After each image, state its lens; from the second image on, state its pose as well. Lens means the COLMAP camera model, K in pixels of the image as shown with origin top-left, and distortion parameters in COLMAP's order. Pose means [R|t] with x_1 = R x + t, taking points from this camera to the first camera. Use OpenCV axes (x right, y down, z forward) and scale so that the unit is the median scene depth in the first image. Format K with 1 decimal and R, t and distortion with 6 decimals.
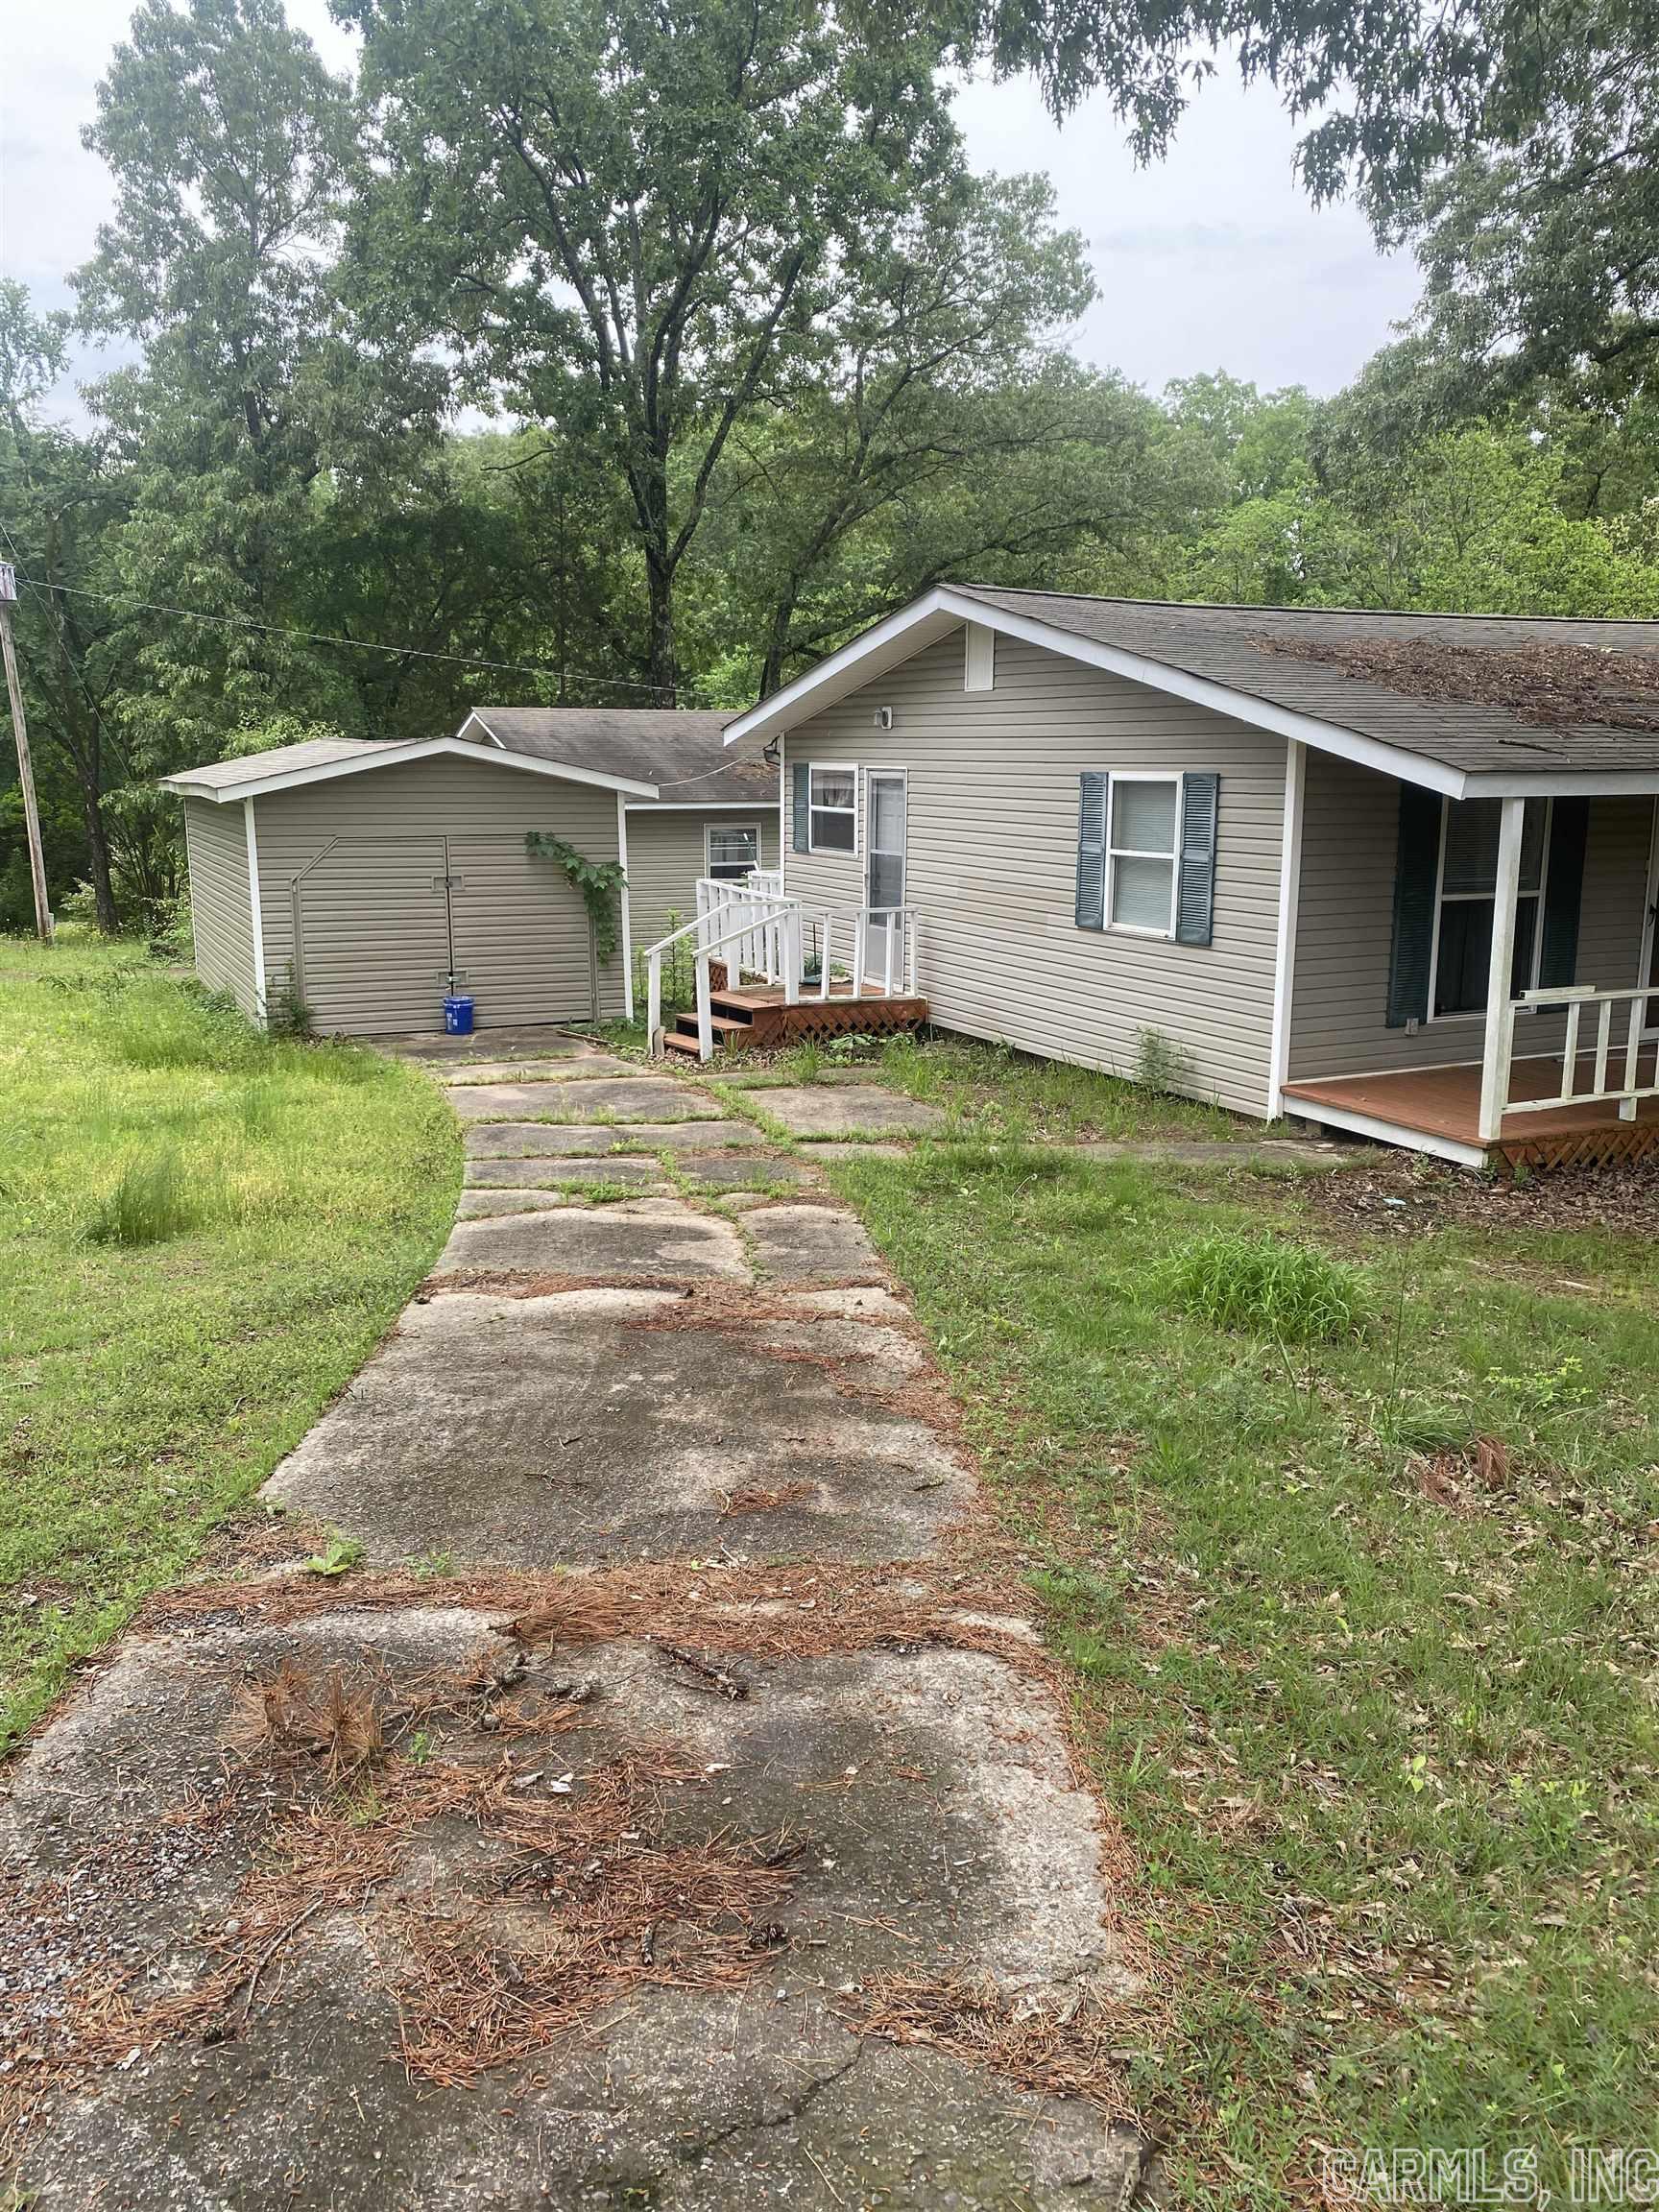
lens RADIAL K [[1687.2, 0, 818.9], [0, 1687.2, 1109.7], [0, 0, 1]] dist [0.022708, -0.013293]
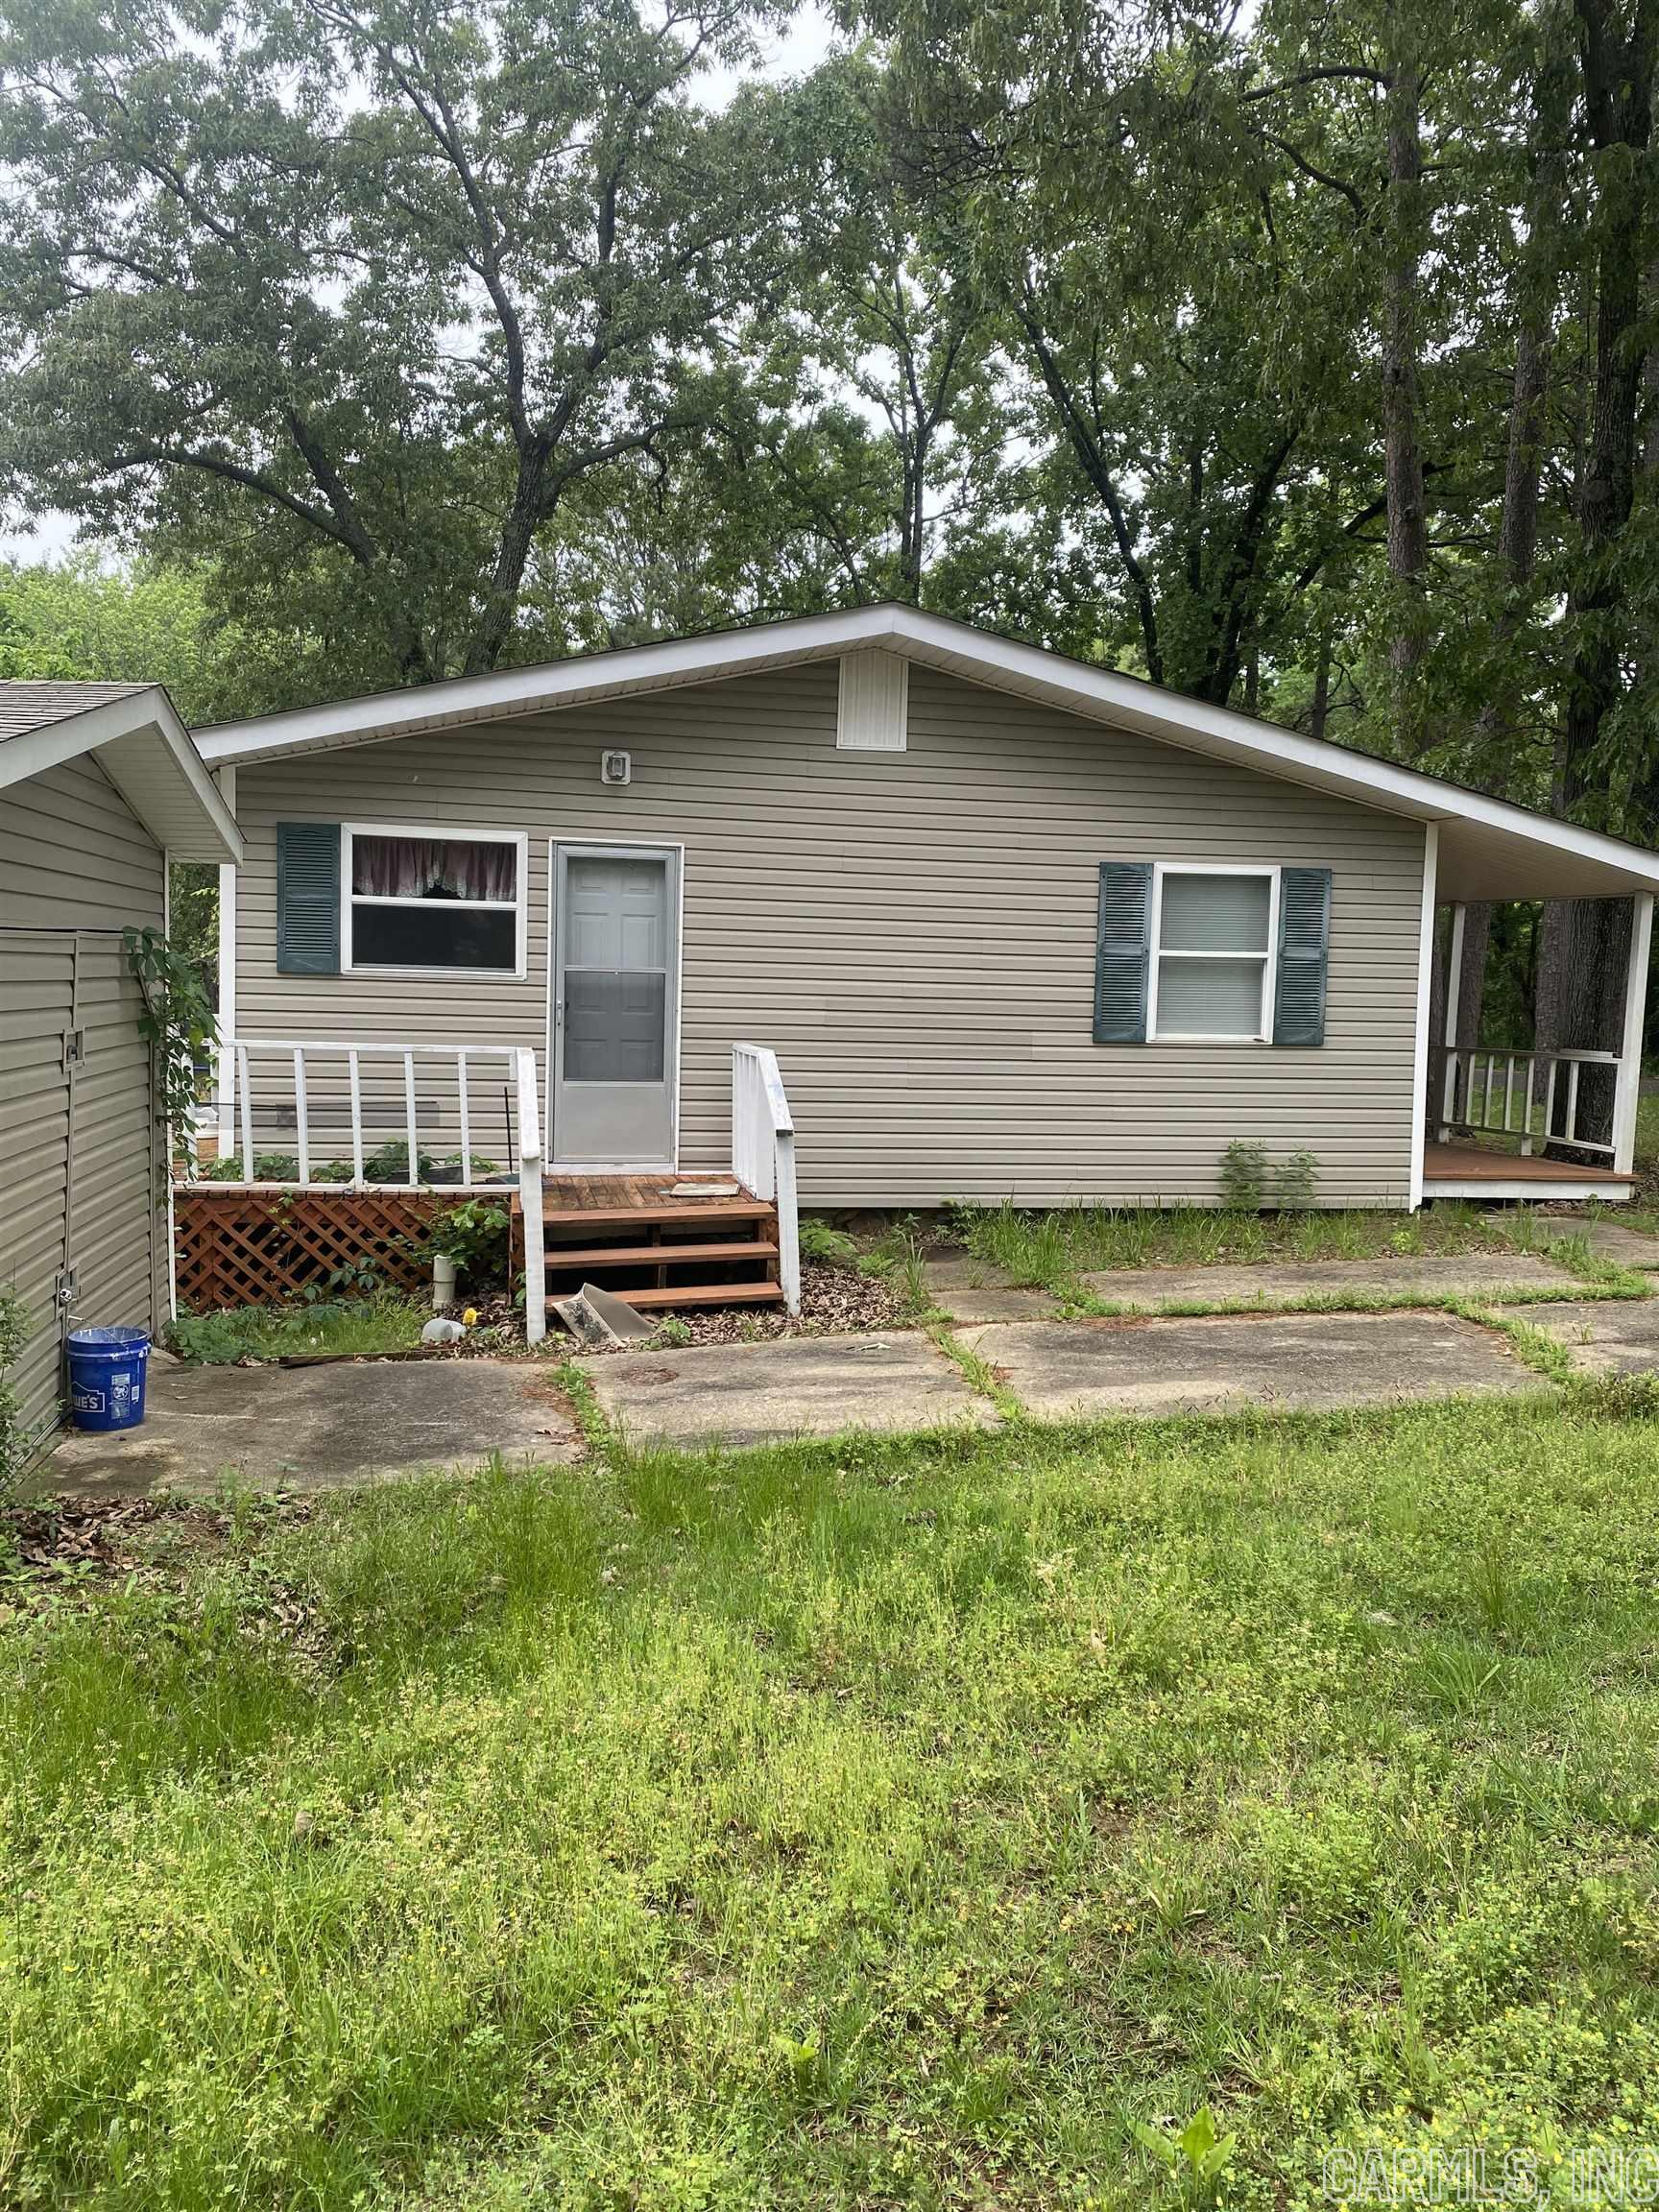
lens RADIAL K [[1687.2, 0, 839.7], [0, 1687.2, 1098.2], [0, 0, 1]] dist [0.022708, -0.013293]
pose [[0.255073, -0.074453, 0.964051, -0.614591], [0.175572, 0.984023, 0.029542, -0.114655], [-0.950848, 0.161725, 0.264070, 0.804845]]
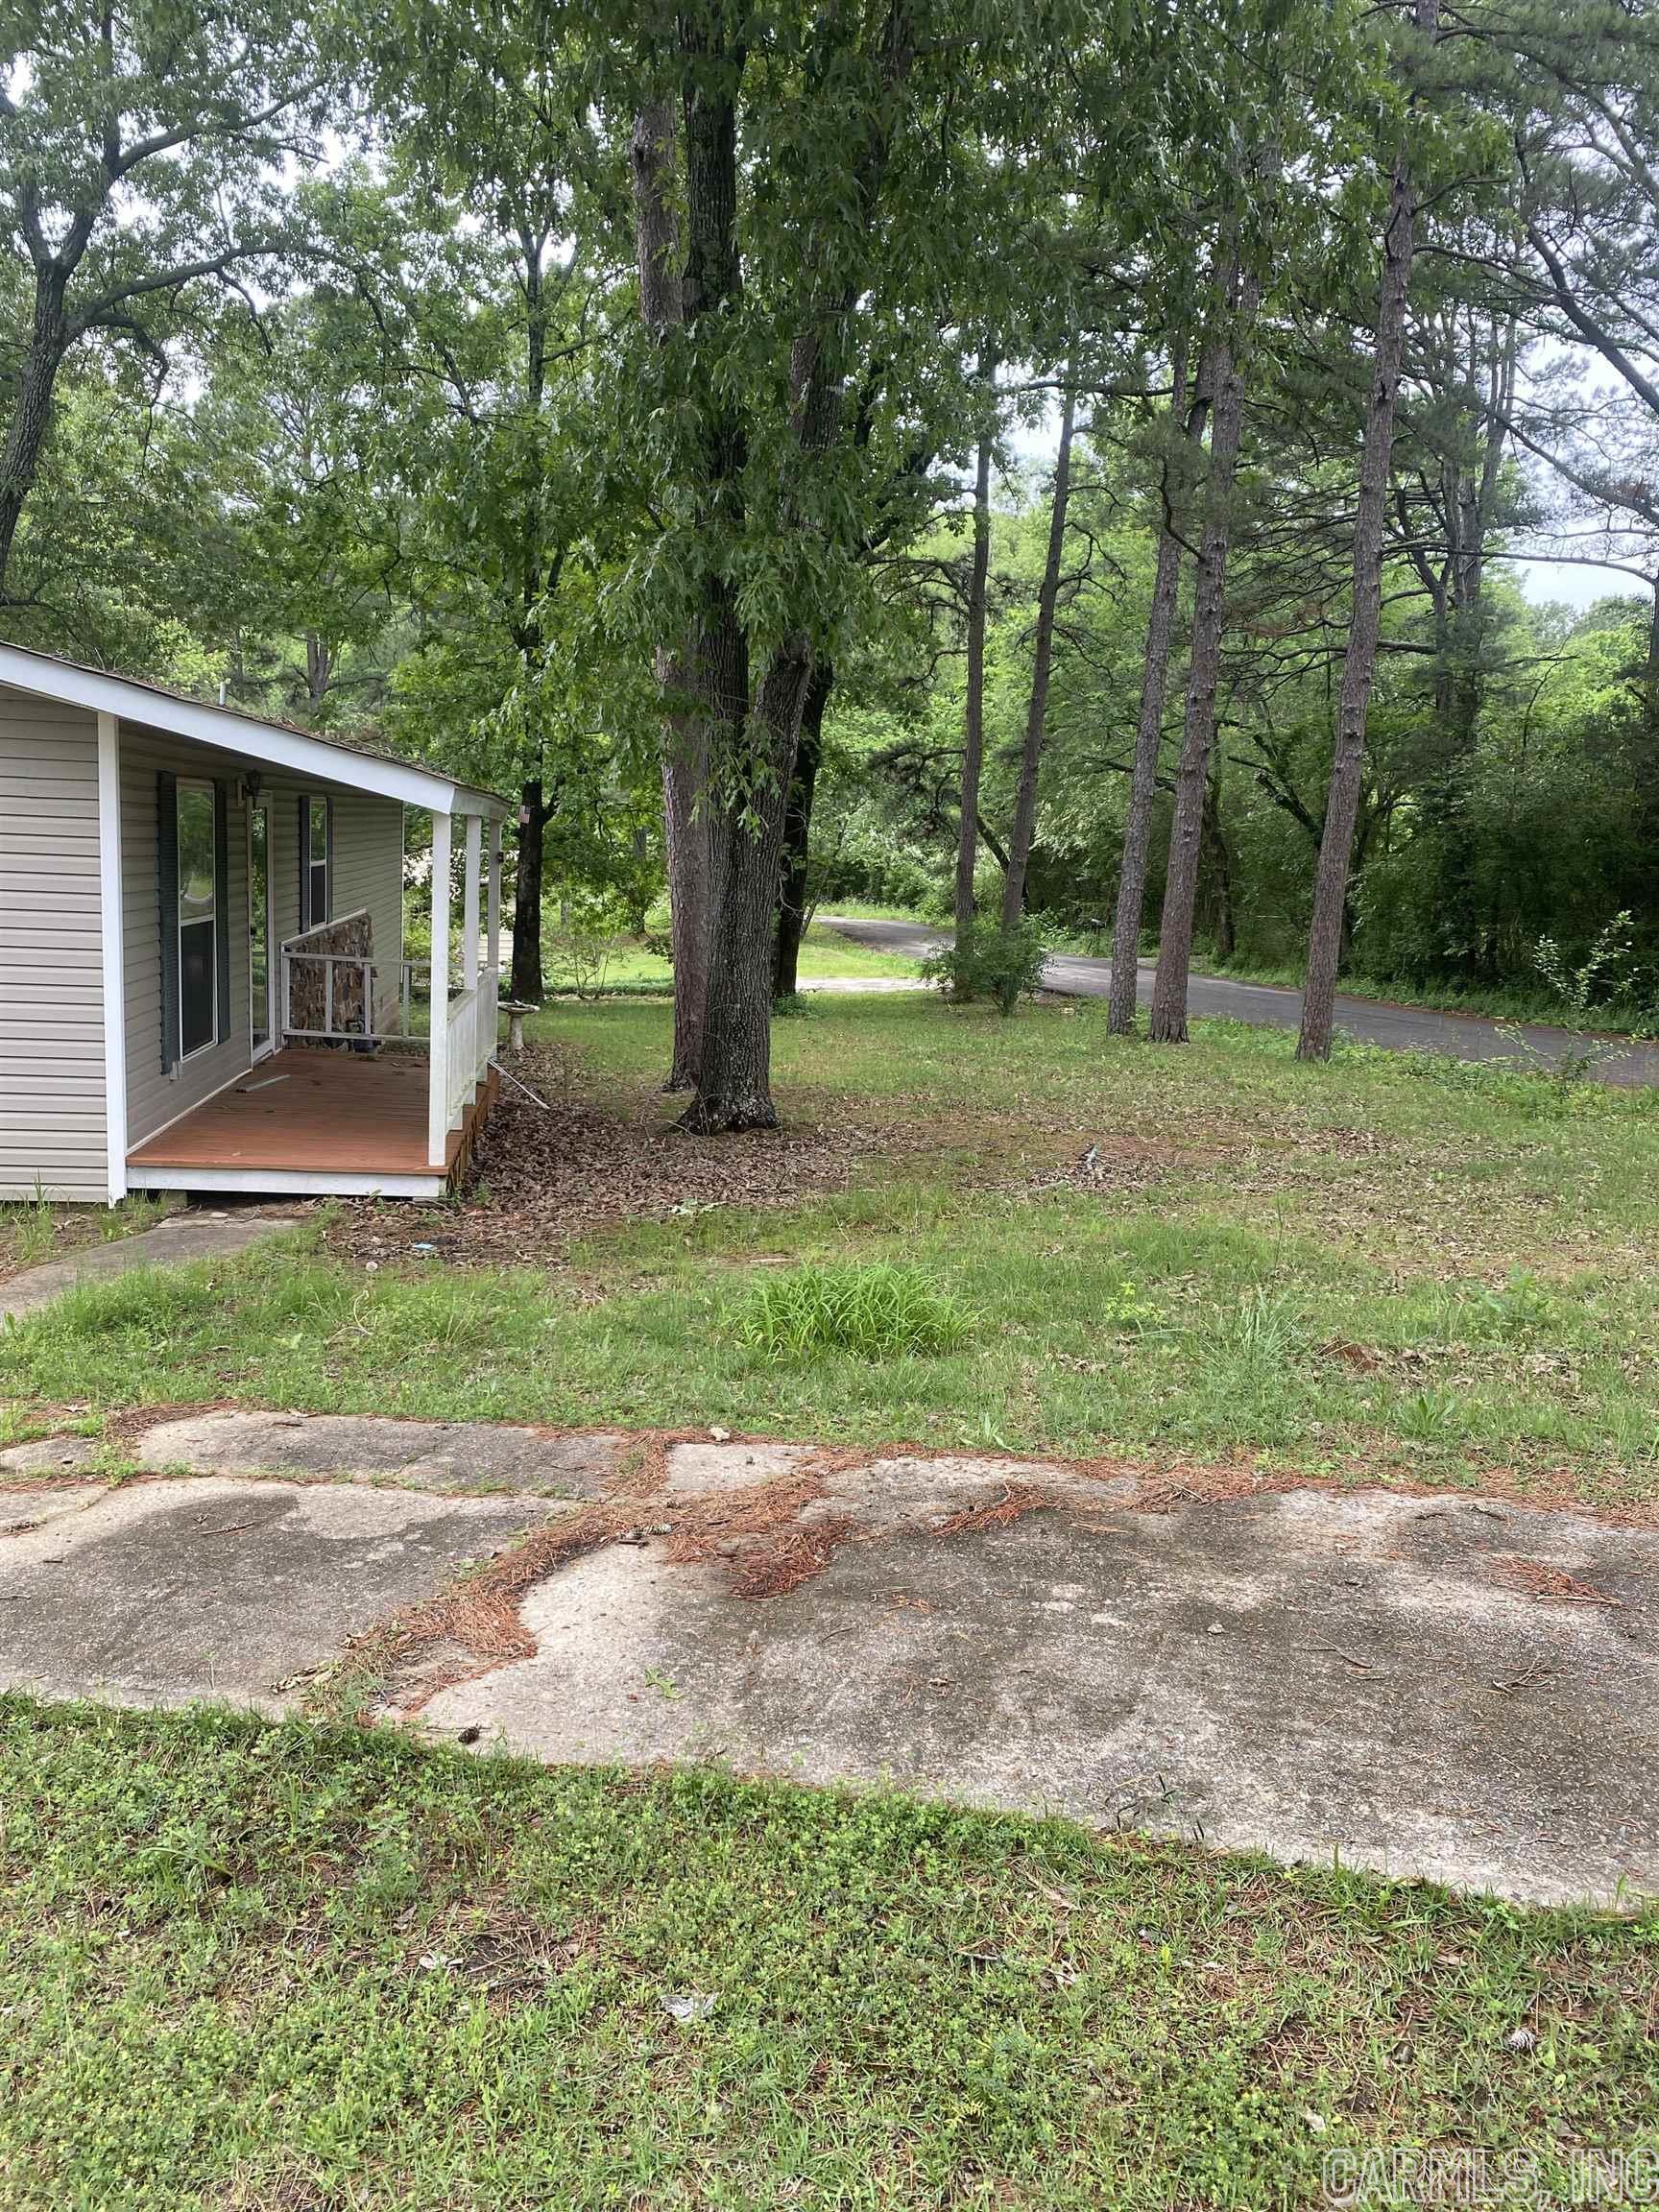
lens RADIAL K [[1687.2, 0, 813.5], [0, 1687.2, 1109.7], [0, 0, 1]] dist [0.022708, -0.013293]
pose [[0.333067, -0.137203, 0.932867, -0.285606], [0.153094, 0.984098, 0.090078, -0.045382], [-0.930392, 0.112815, 0.348775, 0.307760]]
